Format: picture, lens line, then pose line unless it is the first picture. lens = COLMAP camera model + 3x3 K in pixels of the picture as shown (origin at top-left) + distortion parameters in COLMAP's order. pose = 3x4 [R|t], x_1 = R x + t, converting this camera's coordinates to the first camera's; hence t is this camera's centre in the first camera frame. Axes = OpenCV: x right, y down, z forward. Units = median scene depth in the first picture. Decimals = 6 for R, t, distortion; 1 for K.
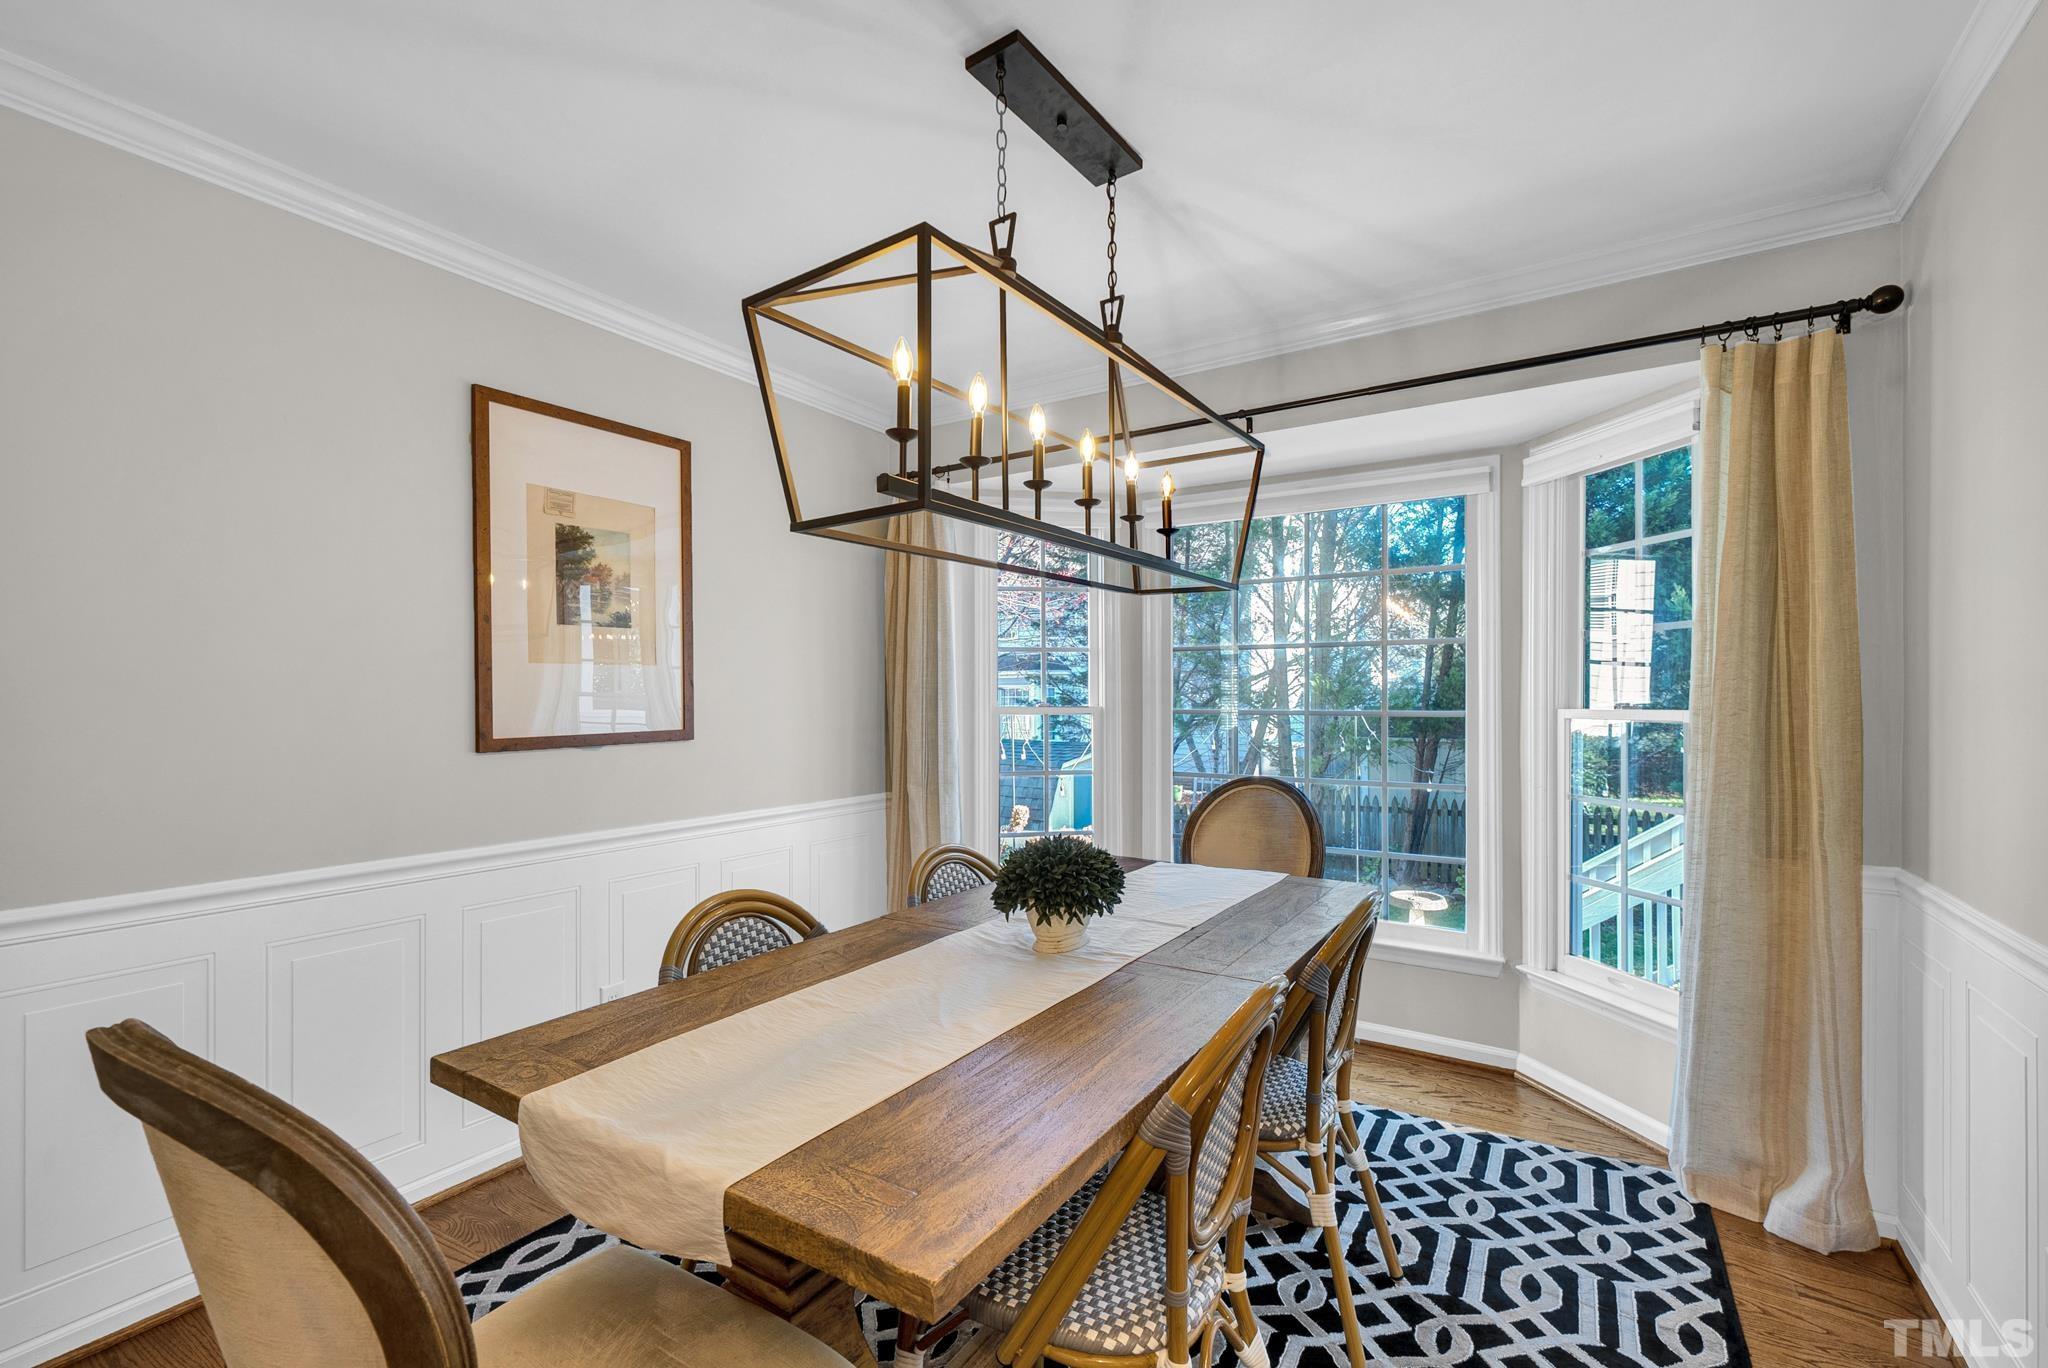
lens RADIAL K [[905.2, 0, 1022.4], [0, 905.2, 694.2], [0, 0, 1]] dist [0.002752, -0.000236]
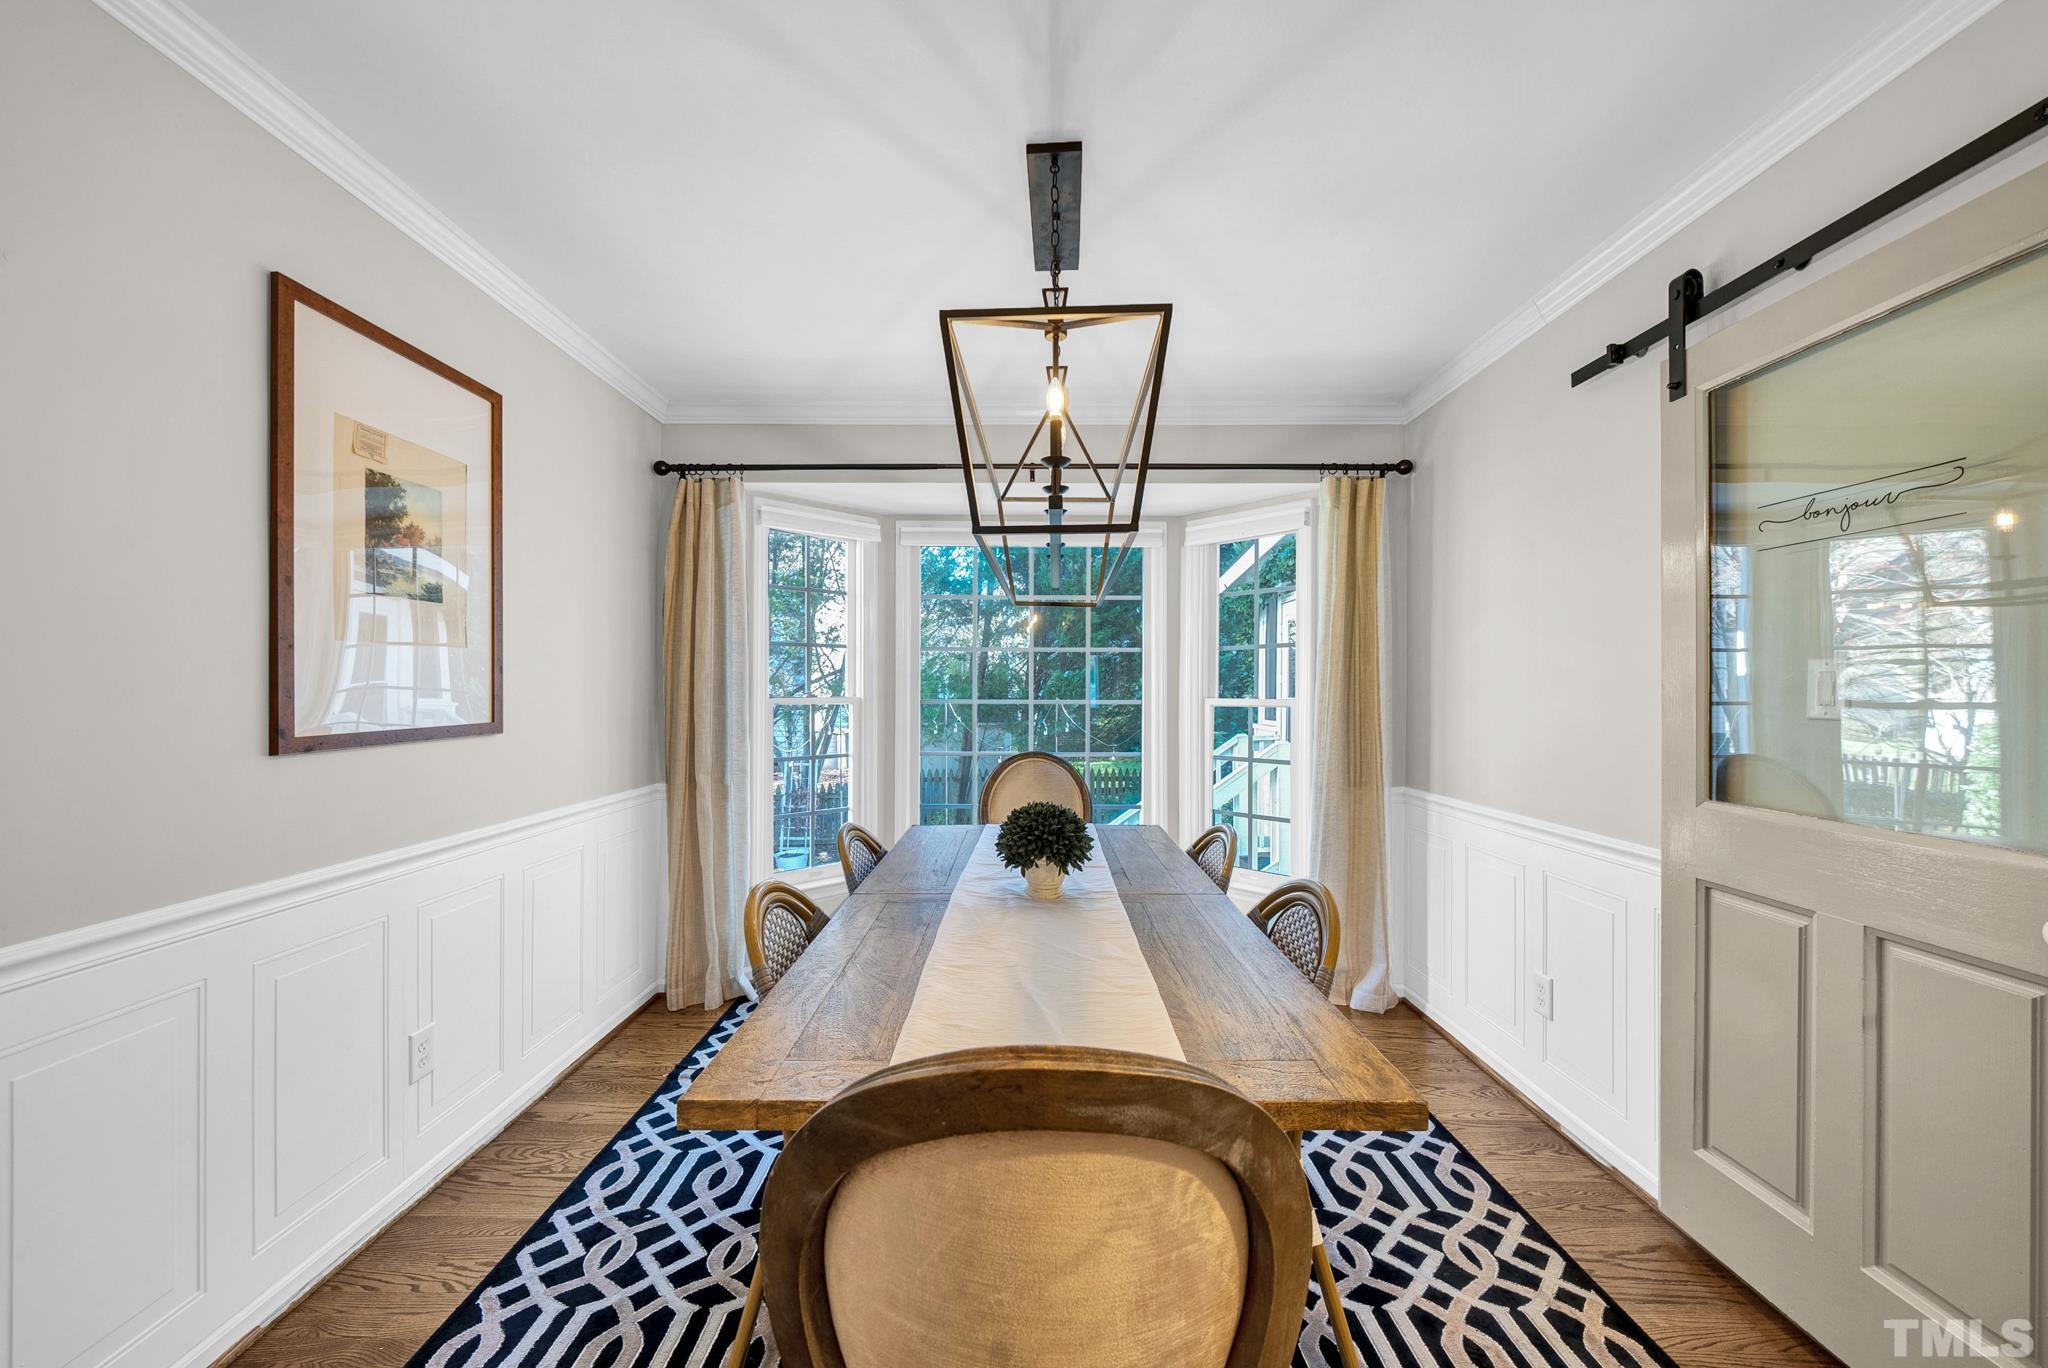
lens RADIAL K [[776.2, 0, 1022.0], [0, 776.2, 684.1], [0, 0, 1]] dist [-0.003811, -0.000452]
pose [[0.840196, 0.009157, 0.542206, -0.396706], [-0.008256, 0.999958, -0.004094, 0.001284], [-0.542221, -0.001037, 0.840236, 0.106209]]
